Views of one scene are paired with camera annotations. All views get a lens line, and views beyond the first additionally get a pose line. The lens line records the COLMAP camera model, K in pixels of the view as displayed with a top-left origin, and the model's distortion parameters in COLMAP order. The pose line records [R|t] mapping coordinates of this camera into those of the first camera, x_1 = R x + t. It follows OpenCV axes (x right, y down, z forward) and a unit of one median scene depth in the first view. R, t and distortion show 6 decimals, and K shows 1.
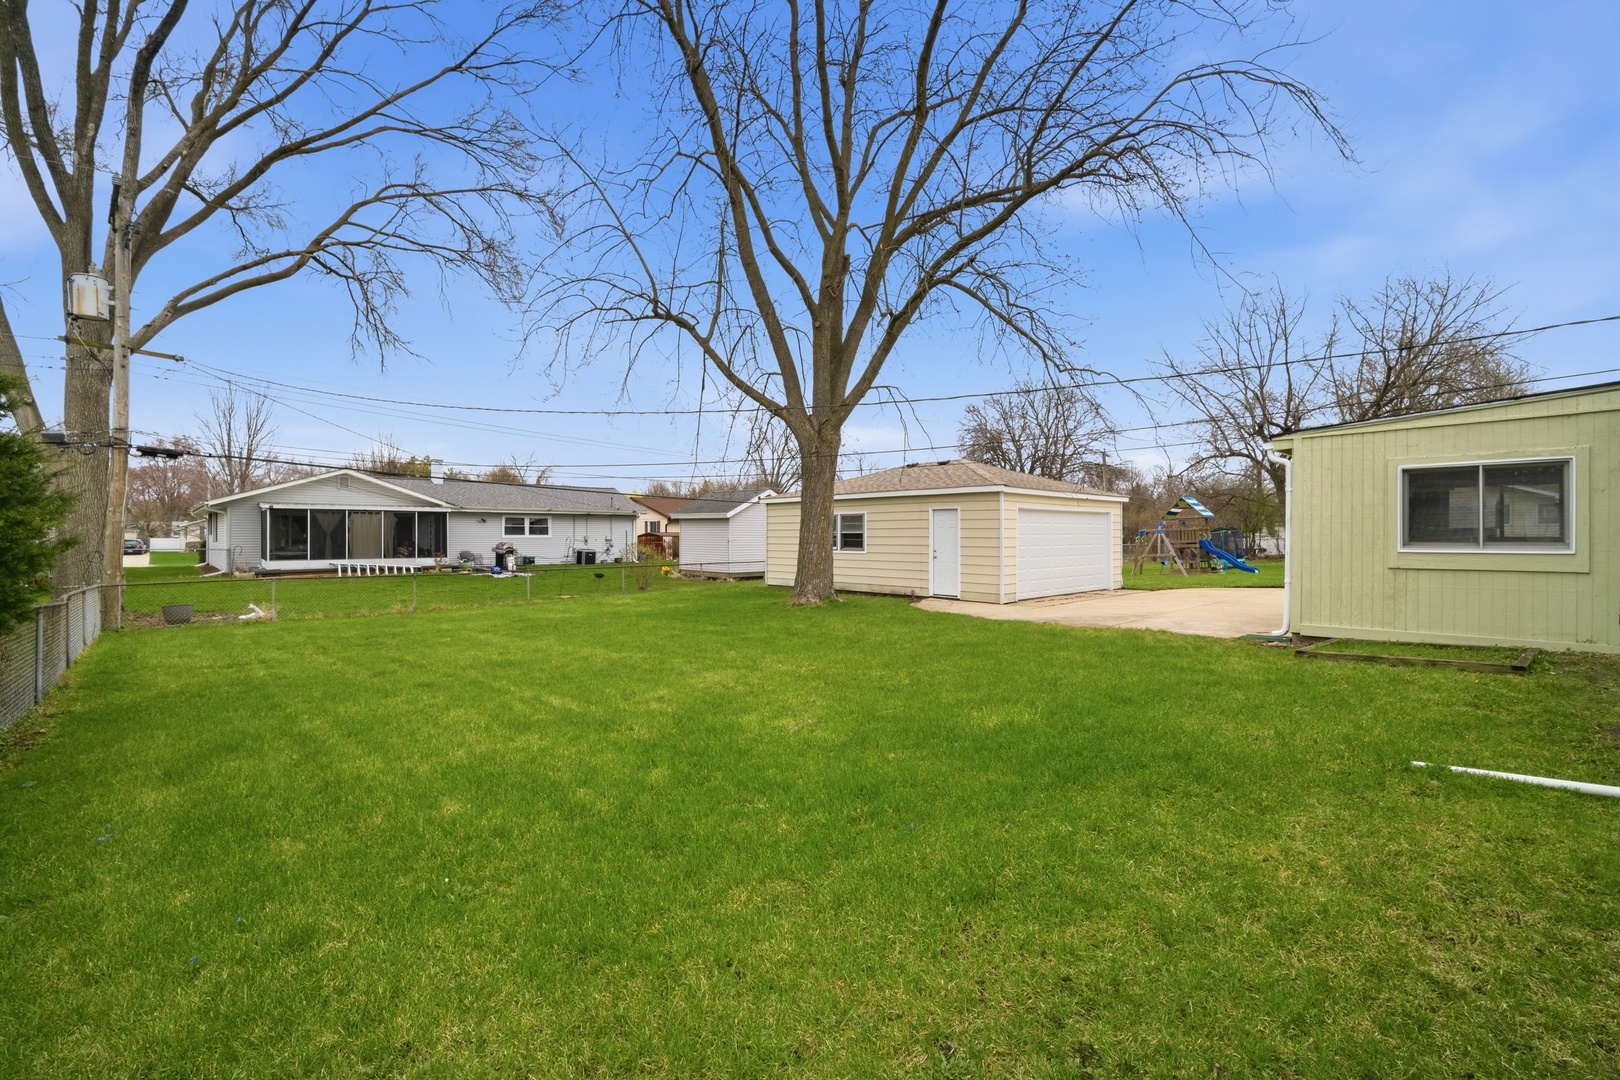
lens RADIAL K [[709.8, 0, 807.3], [0, 709.8, 541.2], [0, 0, 1]] dist [-0.000738, -0.000015]
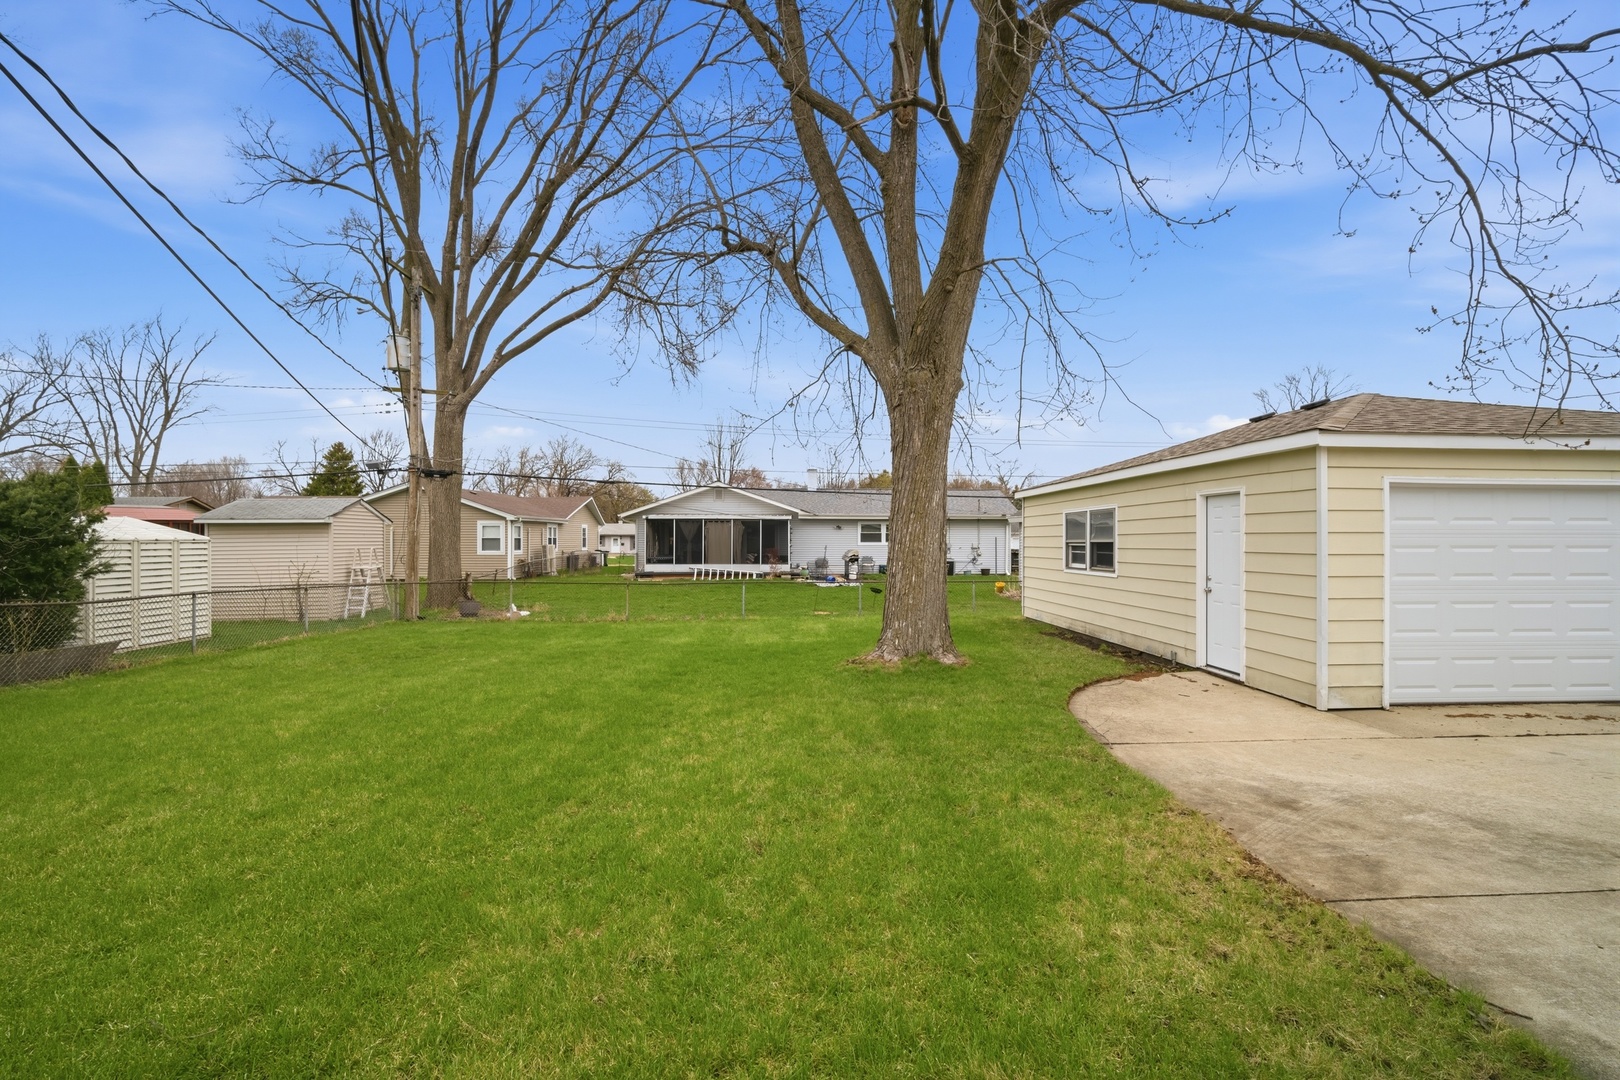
lens RADIAL K [[709.8, 0, 806.4], [0, 709.8, 536.7], [0, 0, 1]] dist [-0.000738, -0.000015]
pose [[0.761115, -0.001930, -0.648614, 0.258757], [-0.008324, 0.999884, -0.012744, -0.006086], [0.648563, 0.015098, 0.761011, 0.387447]]
